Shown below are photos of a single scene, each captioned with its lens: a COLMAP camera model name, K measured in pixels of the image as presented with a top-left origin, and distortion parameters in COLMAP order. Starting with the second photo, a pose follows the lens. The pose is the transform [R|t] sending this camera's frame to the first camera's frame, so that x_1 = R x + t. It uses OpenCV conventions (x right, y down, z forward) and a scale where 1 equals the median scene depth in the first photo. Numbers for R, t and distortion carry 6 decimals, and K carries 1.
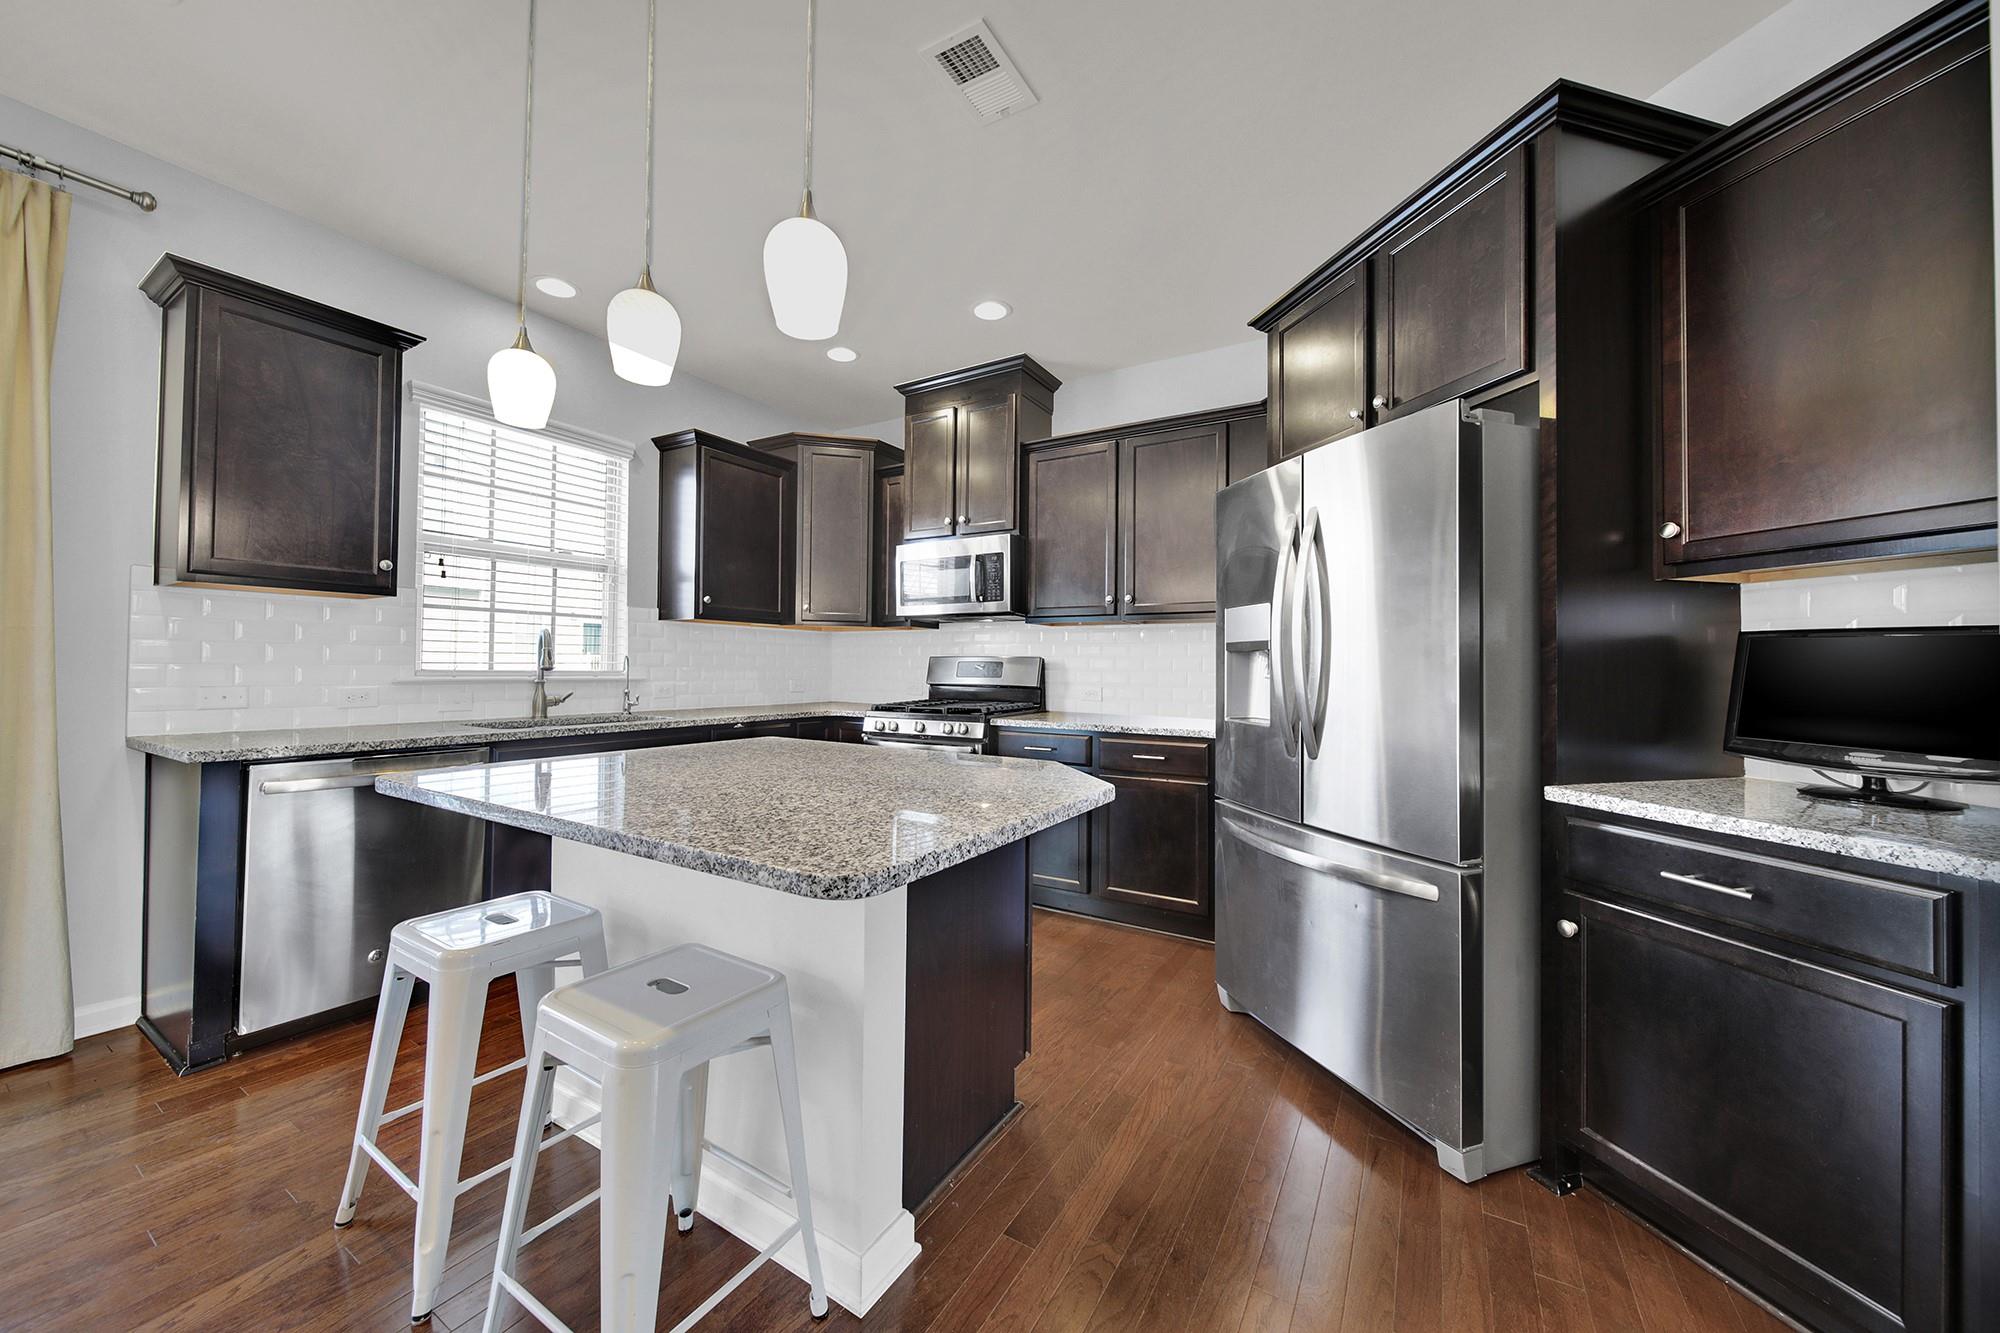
lens RADIAL K [[720.8, 0, 997.2], [0, 720.8, 660.3], [0, 0, 1]] dist [-0.006062, -0.000379]
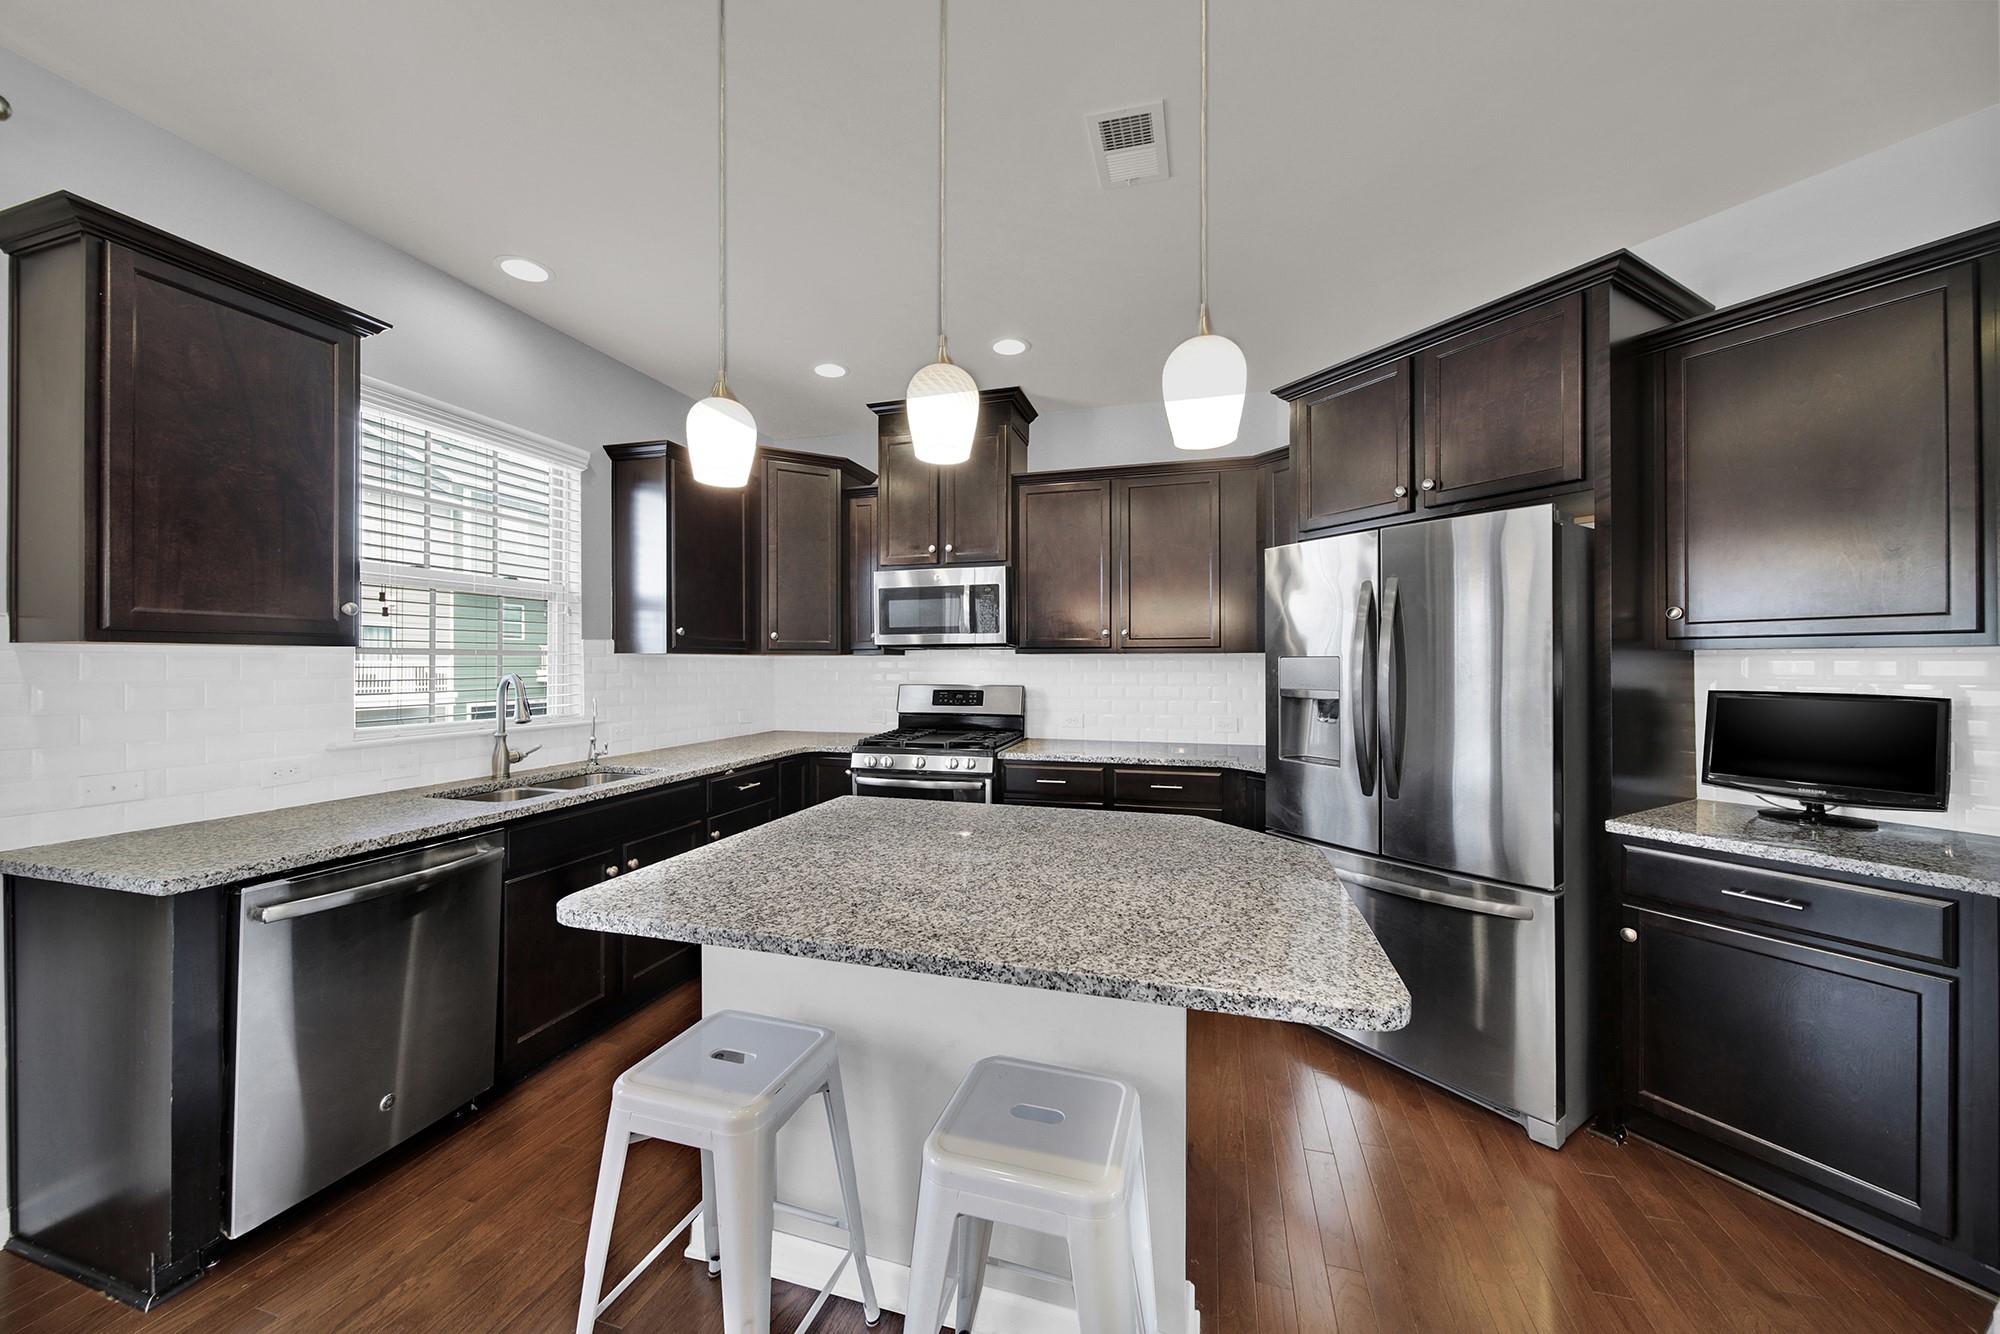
lens RADIAL K [[720.8, 0, 1000.9], [0, 720.8, 663.7], [0, 0, 1]] dist [-0.006062, -0.000379]
pose [[0.967003, -0.010627, 0.254542, -0.344308], [0.007619, 0.999889, 0.012798, -0.073595], [-0.254650, -0.010436, 0.966977, 0.043225]]
